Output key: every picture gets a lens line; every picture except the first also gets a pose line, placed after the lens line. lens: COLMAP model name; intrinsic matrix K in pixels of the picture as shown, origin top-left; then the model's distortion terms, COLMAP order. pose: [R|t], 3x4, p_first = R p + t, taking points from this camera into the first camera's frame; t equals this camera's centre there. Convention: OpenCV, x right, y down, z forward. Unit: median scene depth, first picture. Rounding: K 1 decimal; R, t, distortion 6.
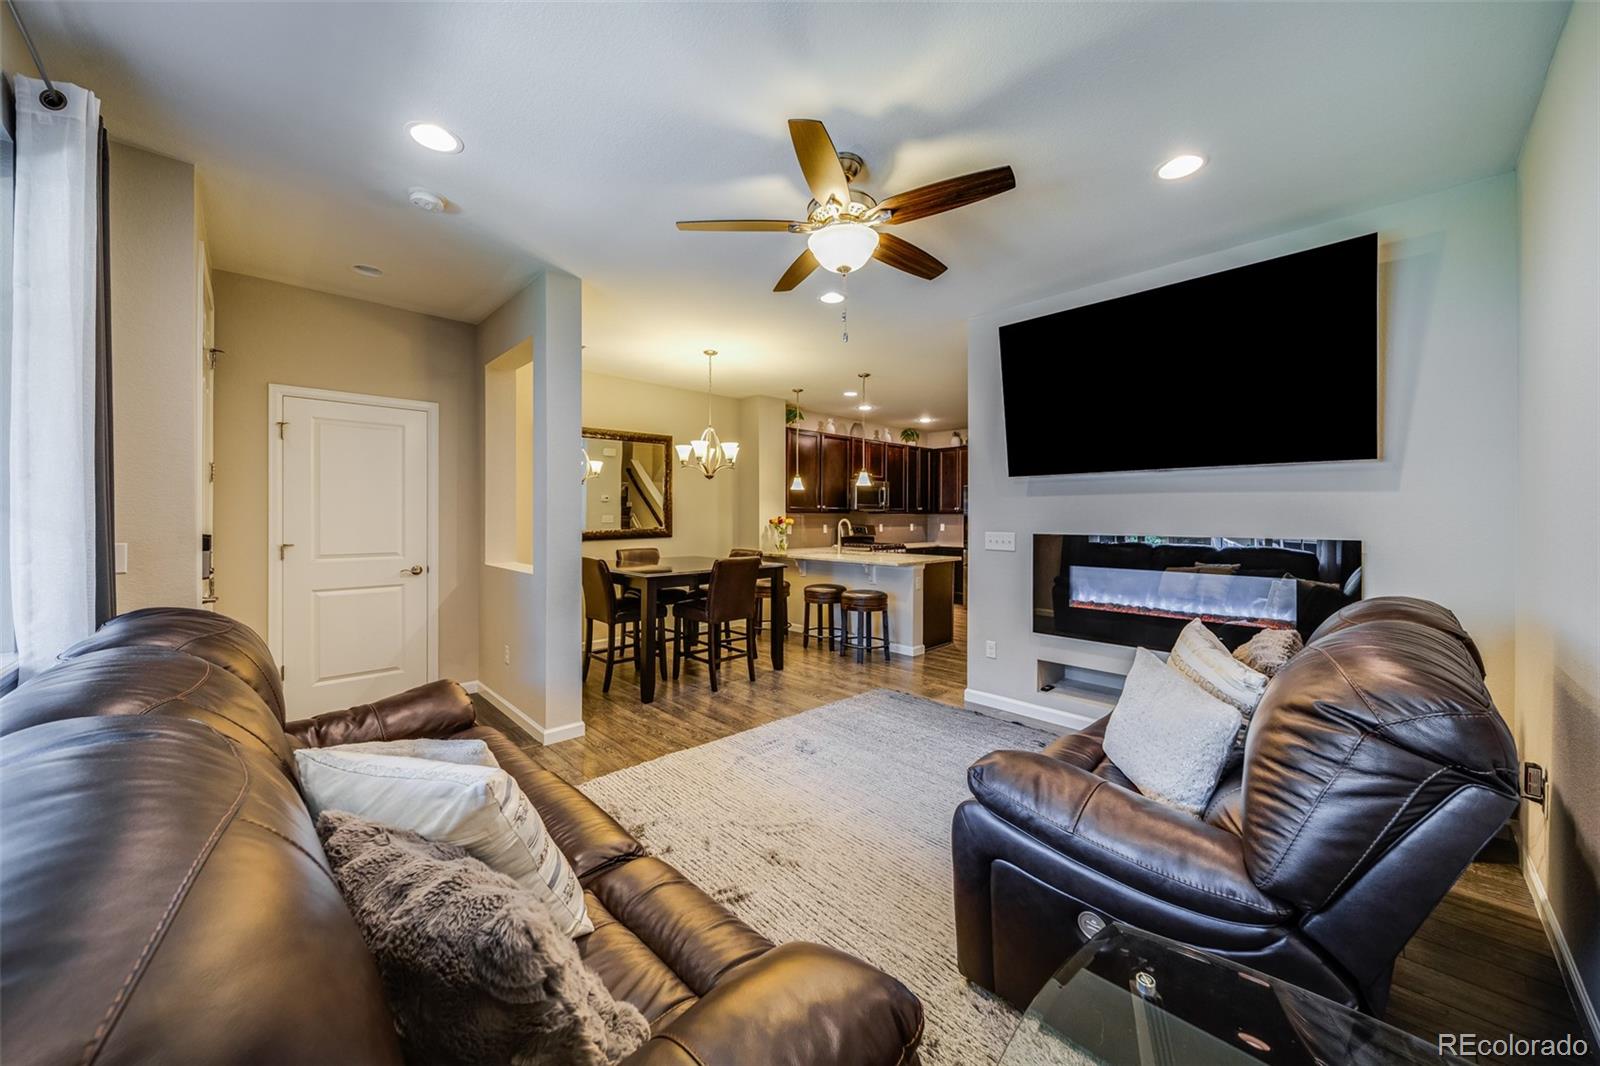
lens RADIAL K [[568.3, 0, 794.6], [0, 568.3, 529.5], [0, 0, 1]] dist [0.000945, -0.000045]
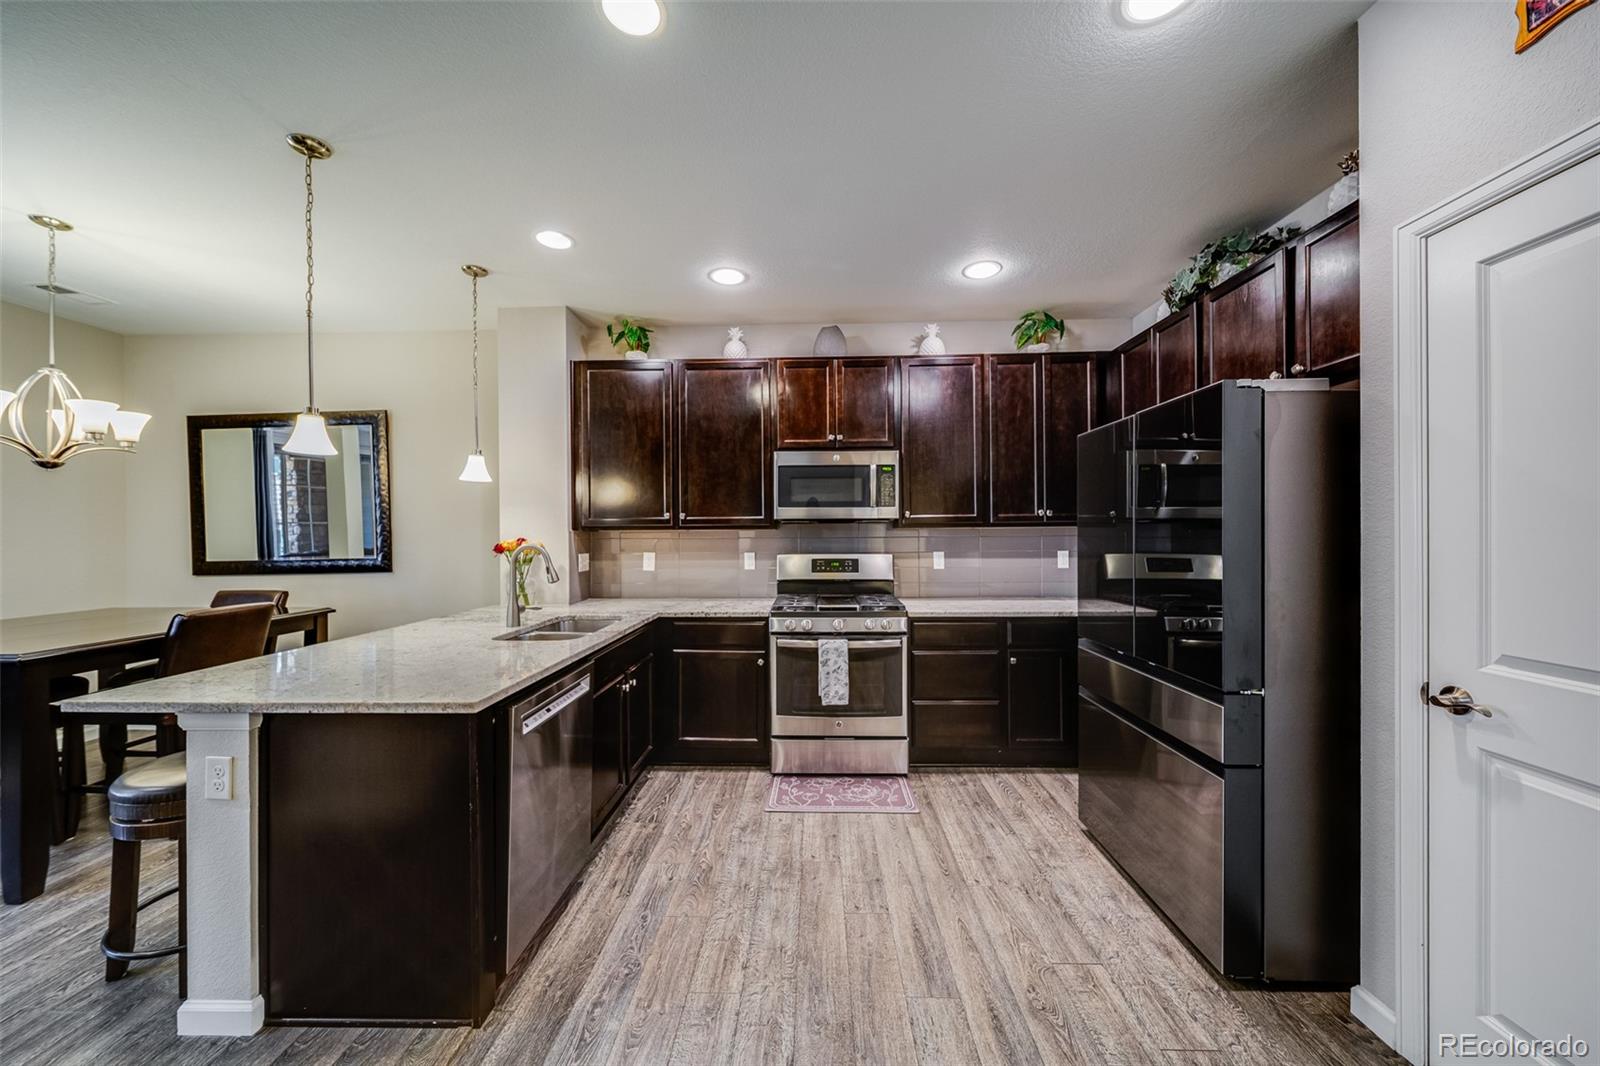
lens RADIAL K [[563.0, 0, 795.6], [0, 563.0, 531.6], [0, 0, 1]] dist [-0.000143, -0.000202]
pose [[0.678558, -0.008195, -0.734501, 0.366945], [-0.007559, 0.999807, -0.018138, -0.015714], [0.734508, 0.017860, 0.678365, 0.627225]]
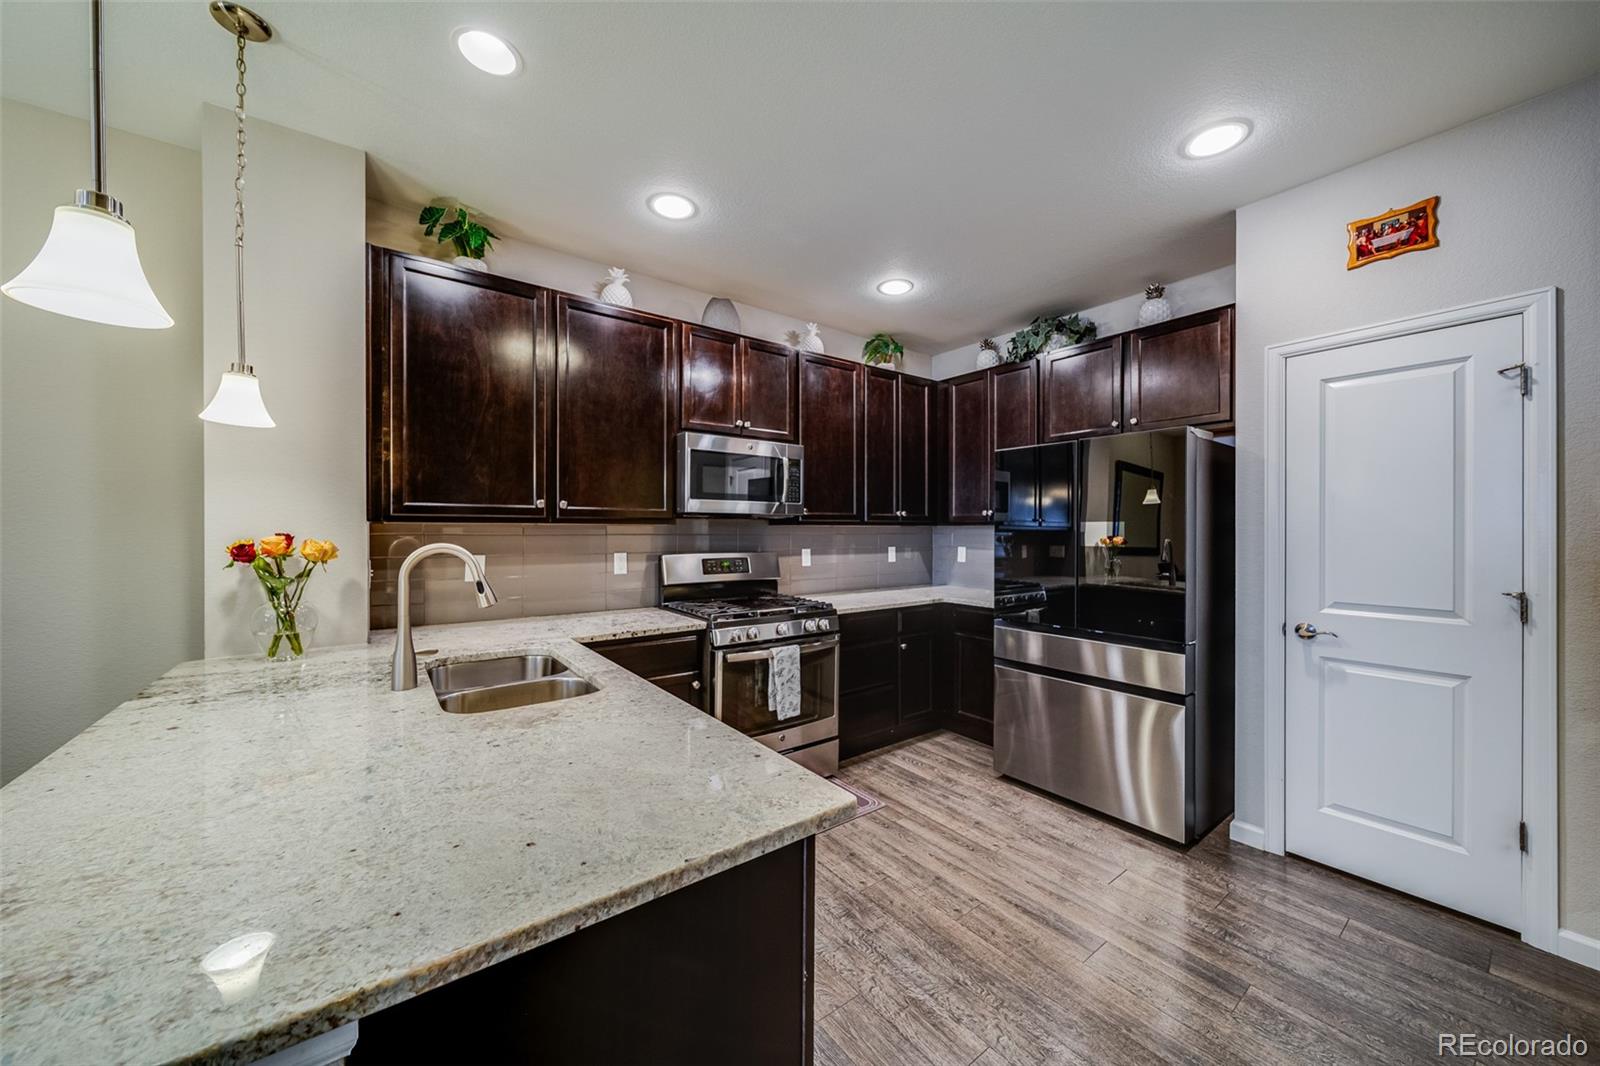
lens RADIAL K [[568.3, 0, 794.6], [0, 568.3, 529.5], [0, 0, 1]] dist [0.000945, -0.000045]
pose [[0.988541, 0.001223, -0.150946, 0.214157], [-0.004444, 0.999770, -0.020999, -0.014978], [0.150885, 0.021429, 0.988319, 0.575307]]
